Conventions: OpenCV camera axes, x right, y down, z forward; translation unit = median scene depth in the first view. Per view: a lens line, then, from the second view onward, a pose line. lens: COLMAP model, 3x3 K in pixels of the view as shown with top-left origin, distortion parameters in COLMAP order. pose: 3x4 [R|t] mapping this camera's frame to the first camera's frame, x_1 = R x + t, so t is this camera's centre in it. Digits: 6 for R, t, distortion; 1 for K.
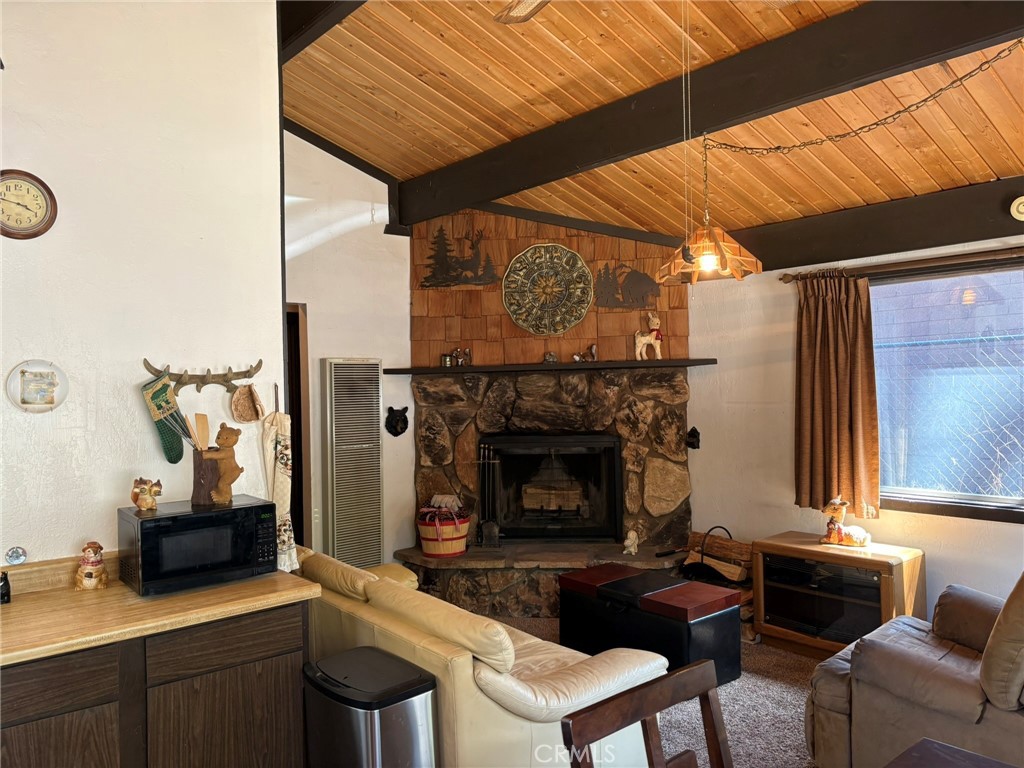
lens RADIAL K [[766.5, 0, 522.0], [0, 766.5, 386.0], [0, 0, 1]] dist [0.063230, -0.068658]
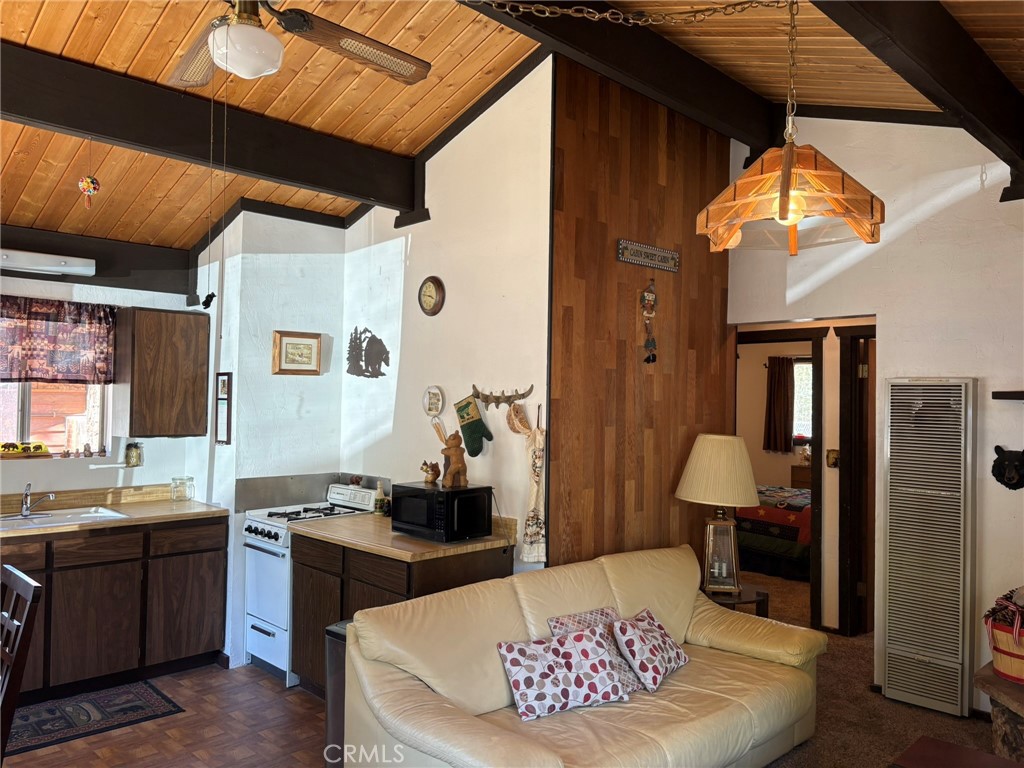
lens RADIAL K [[766.5, 0, 522.0], [0, 766.5, 386.0], [0, 0, 1]] dist [0.063230, -0.068658]
pose [[0.043354, -0.007465, -0.999032, 0.896096], [-0.021726, 0.999729, -0.008413, -0.020766], [0.998824, 0.022069, 0.043180, 0.951995]]
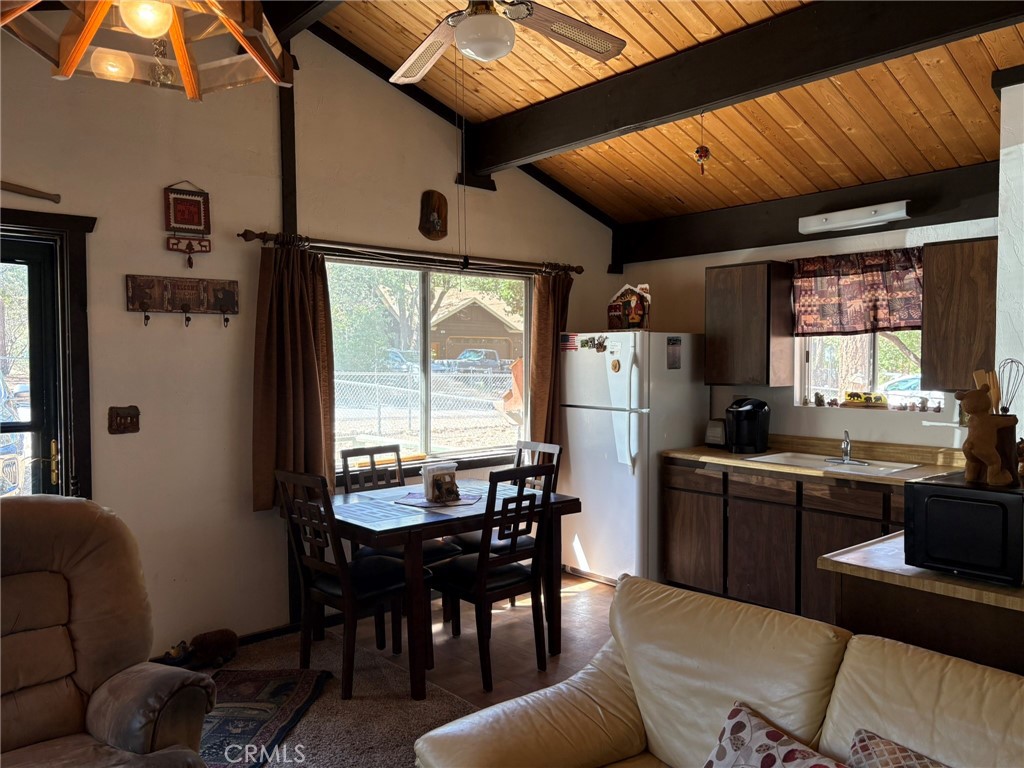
lens RADIAL K [[776.4, 0, 508.1], [0, 776.4, 383.7], [0, 0, 1]] dist [0.057824, -0.075236]
pose [[-0.999661, 0.012654, 0.022749, 0.070833], [0.013427, 0.999326, 0.034165, 0.013427], [-0.022301, 0.034459, -0.999157, 1.621450]]
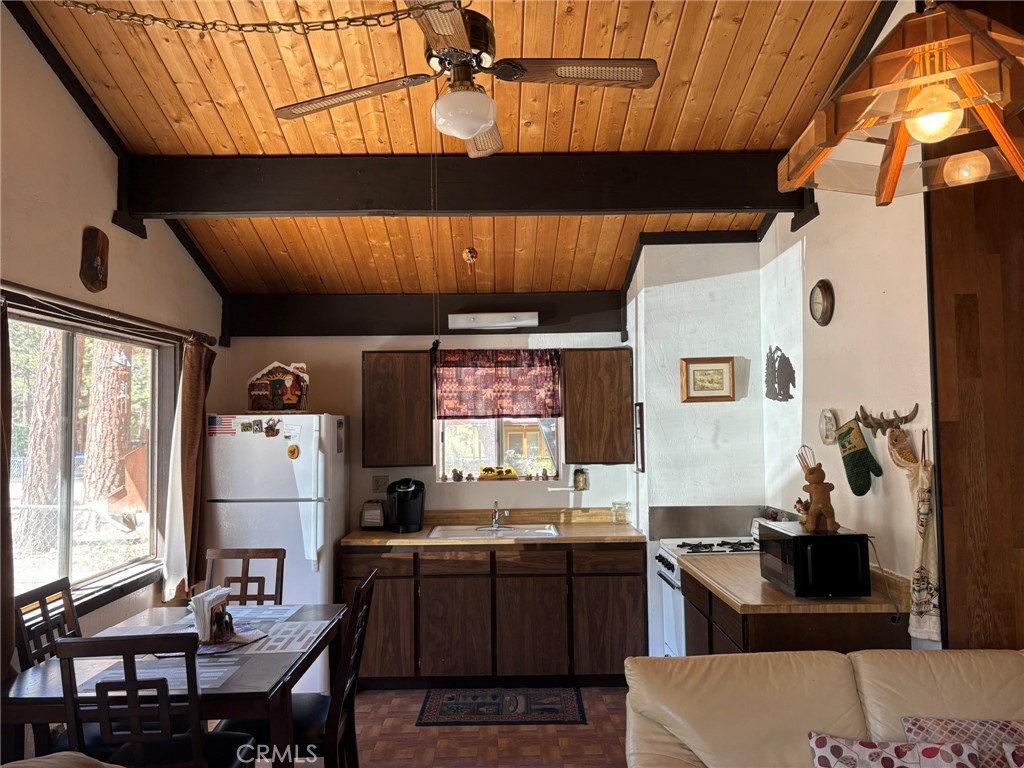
lens RADIAL K [[776.4, 0, 508.1], [0, 776.4, 383.7], [0, 0, 1]] dist [0.057824, -0.075236]
pose [[-0.668069, -0.016885, -0.743908, 0.714422], [0.017586, 0.999105, -0.038470, -0.030348], [0.743892, -0.038783, -0.667174, 1.295574]]
